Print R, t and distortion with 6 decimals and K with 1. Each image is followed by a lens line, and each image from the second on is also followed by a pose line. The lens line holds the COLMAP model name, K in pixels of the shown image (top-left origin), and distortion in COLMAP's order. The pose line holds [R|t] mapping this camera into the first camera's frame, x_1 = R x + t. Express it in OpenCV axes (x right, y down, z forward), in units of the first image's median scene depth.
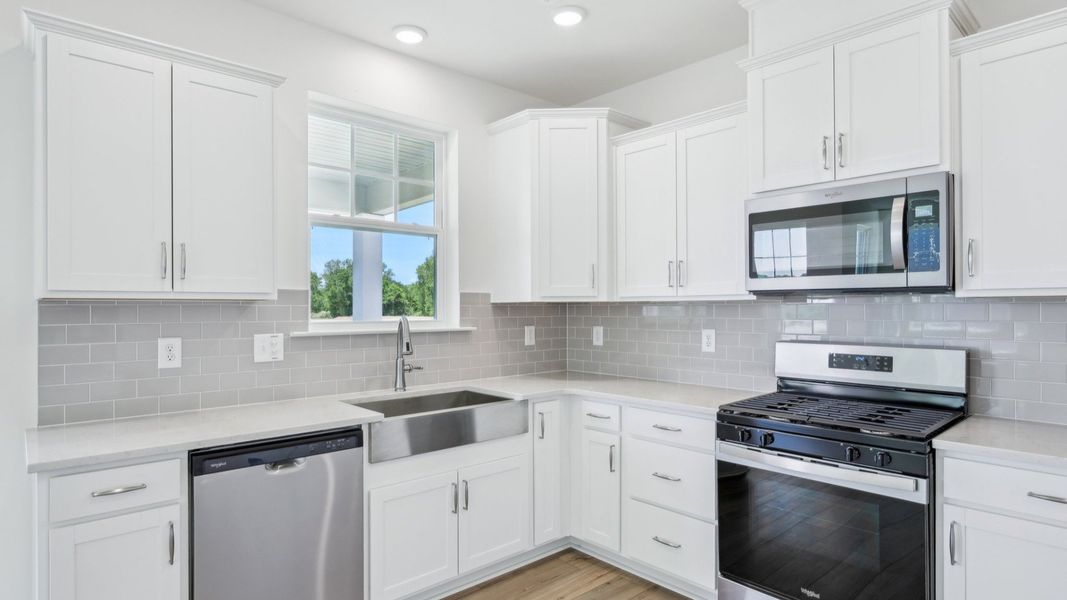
lens RADIAL K [[563.9, 0, 534.5], [0, 563.9, 309.7], [0, 0, 1]] dist [-0.002256, -0.000078]
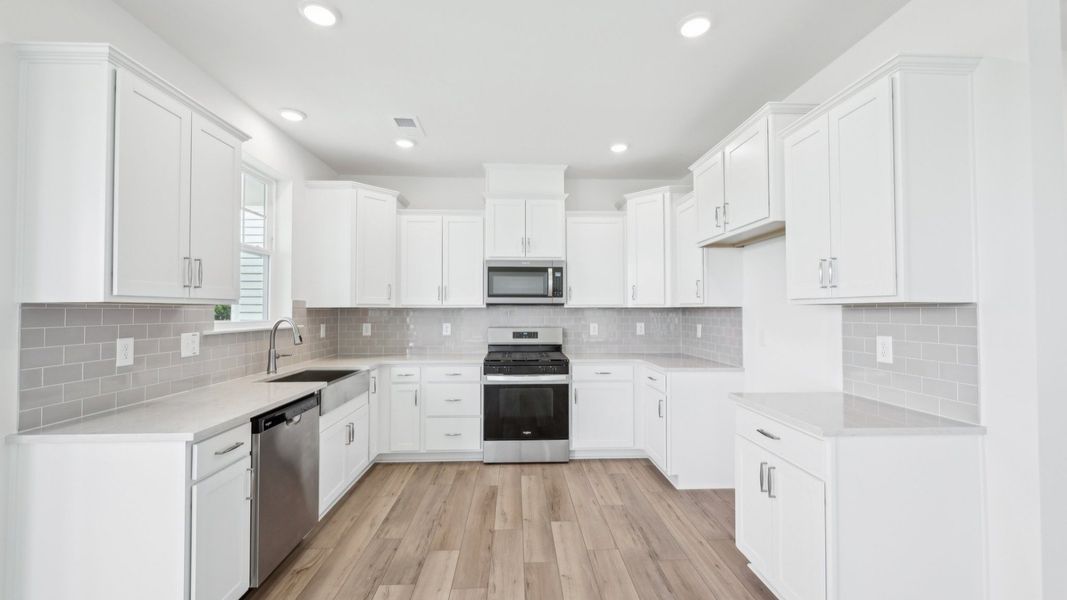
lens RADIAL K [[420.1, 0, 534.1], [0, 420.1, 304.2], [0, 0, 1]] dist [-0.000797, 0.000066]
pose [[0.644382, 0.014068, 0.764575, -0.673849], [0.000902, 0.999816, -0.019156, -0.000455], [-0.764704, 0.013033, 0.644250, -0.129238]]
